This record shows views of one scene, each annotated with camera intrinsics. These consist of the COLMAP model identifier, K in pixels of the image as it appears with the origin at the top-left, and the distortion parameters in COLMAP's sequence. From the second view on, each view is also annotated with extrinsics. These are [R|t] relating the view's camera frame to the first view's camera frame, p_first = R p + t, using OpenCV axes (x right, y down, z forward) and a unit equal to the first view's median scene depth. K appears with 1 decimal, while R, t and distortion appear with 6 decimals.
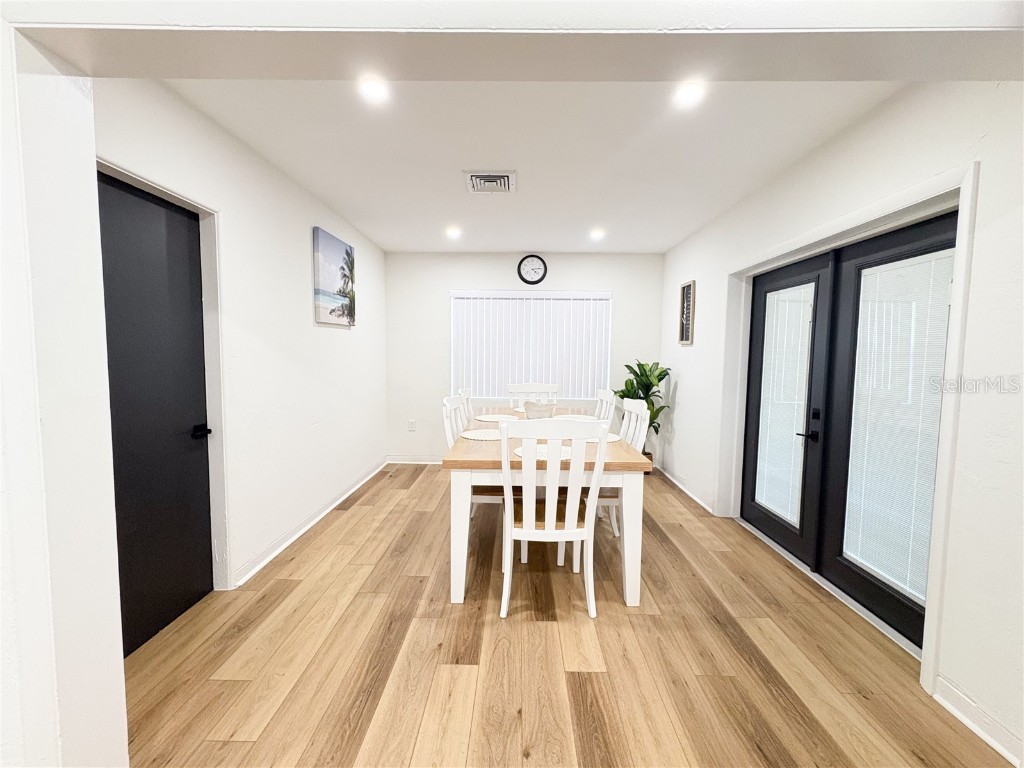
lens RADIAL K [[424.2, 0, 515.4], [0, 424.2, 385.1], [0, 0, 1]] dist [0.004522, -0.000036]
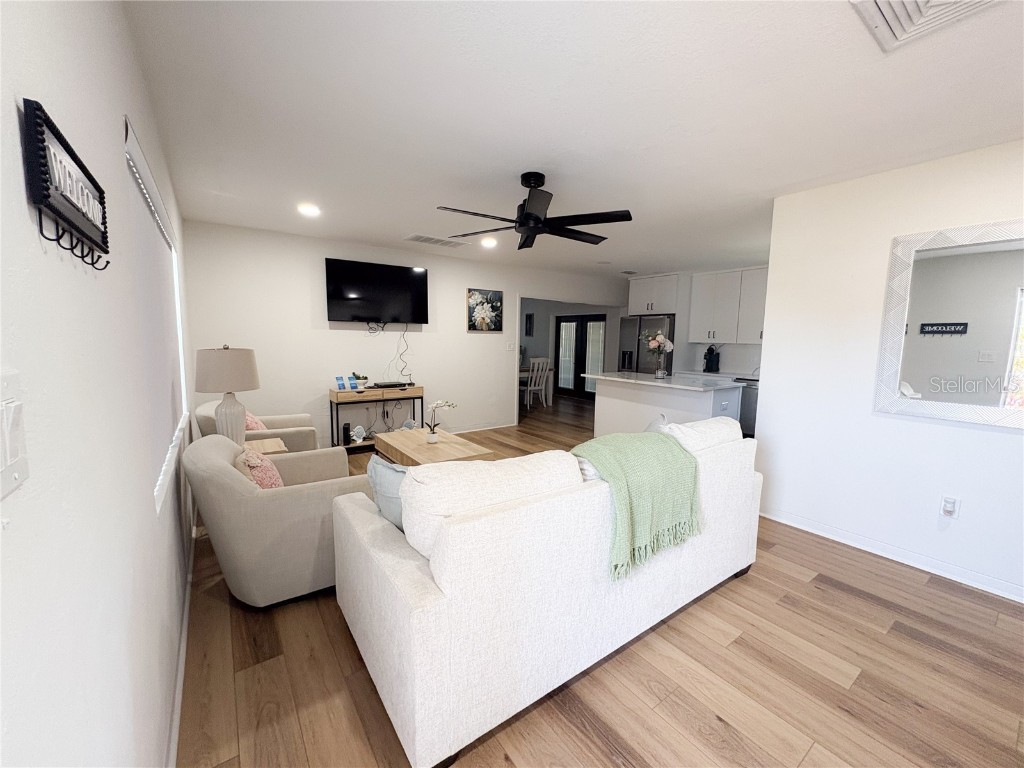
lens RADIAL K [[409.5, 0, 514.3], [0, 409.5, 383.3], [0, 0, 1]] dist [0.002017, -0.000139]
pose [[0.796916, -0.066024, 0.600471, -1.505988], [0.031073, 0.997174, 0.068404, 0.021708], [-0.603290, -0.035854, 0.796715, -1.218455]]
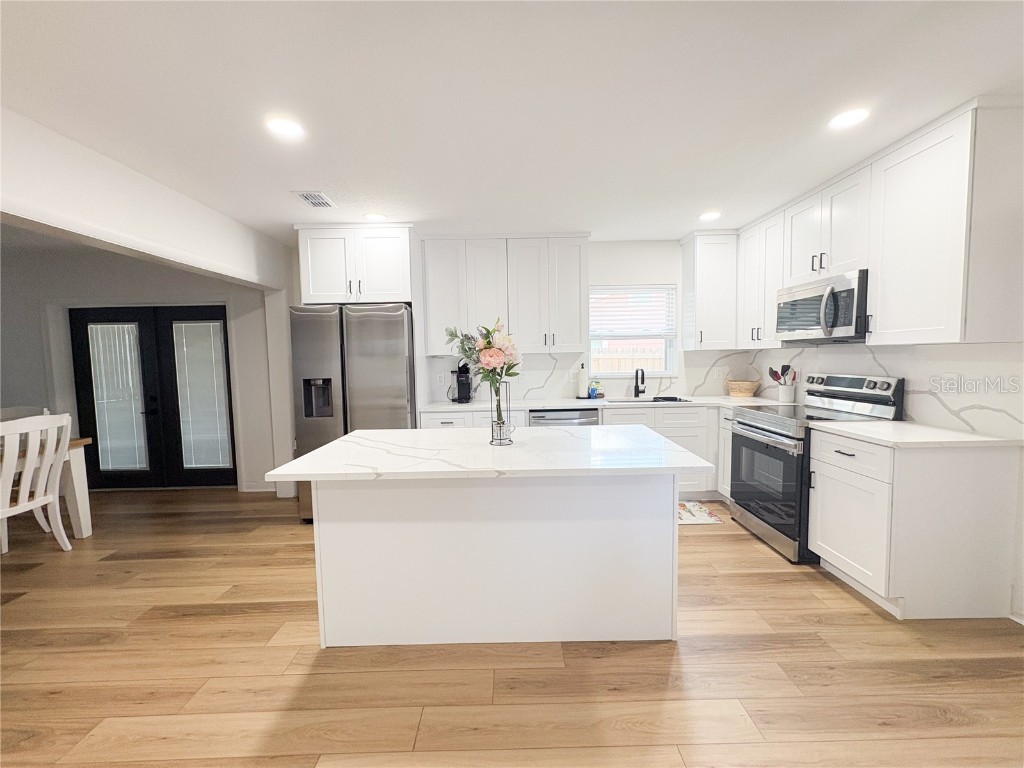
lens RADIAL K [[409.5, 0, 514.8], [0, 409.5, 383.0], [0, 0, 1]] dist [0.002017, -0.000139]
pose [[-0.025539, -0.075779, 0.996797, -0.770970], [0.083987, 0.993435, 0.077676, -0.006106], [-0.996140, 0.085701, -0.019007, -0.350750]]
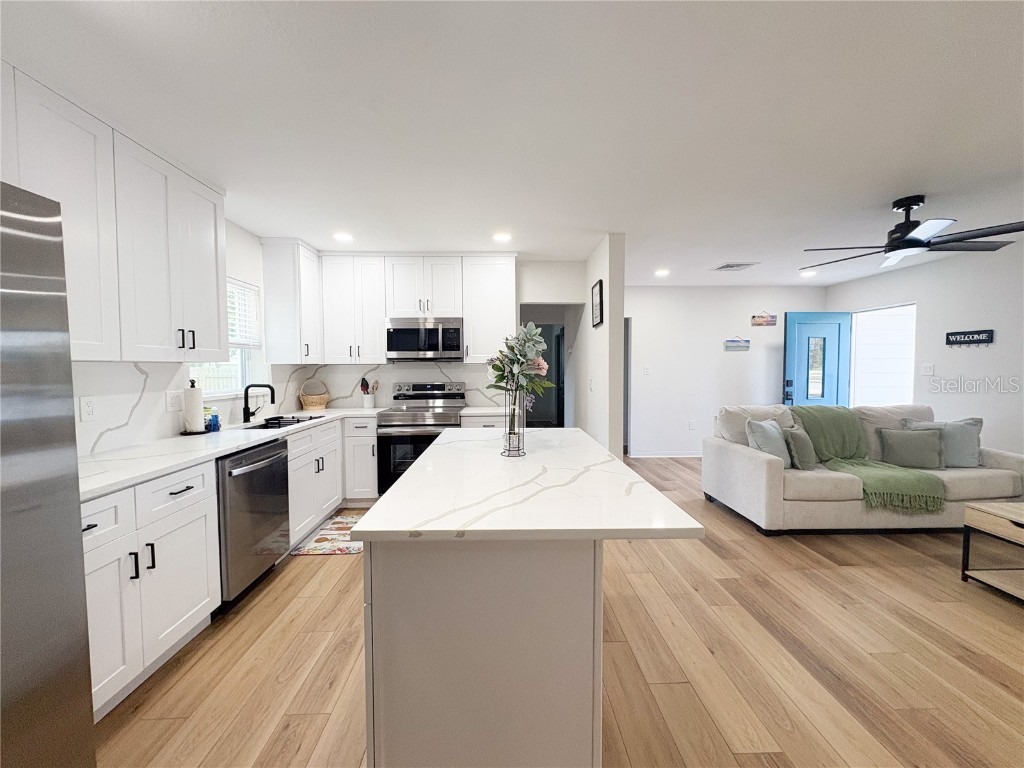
lens RADIAL K [[409.5, 0, 516.6], [0, 409.5, 383.7], [0, 0, 1]] dist [0.002017, -0.000139]
pose [[-0.998213, -0.001422, -0.059738, -0.128702], [-0.007652, 0.994528, 0.104188, -0.031489], [0.059262, 0.104459, -0.992762, 0.243171]]
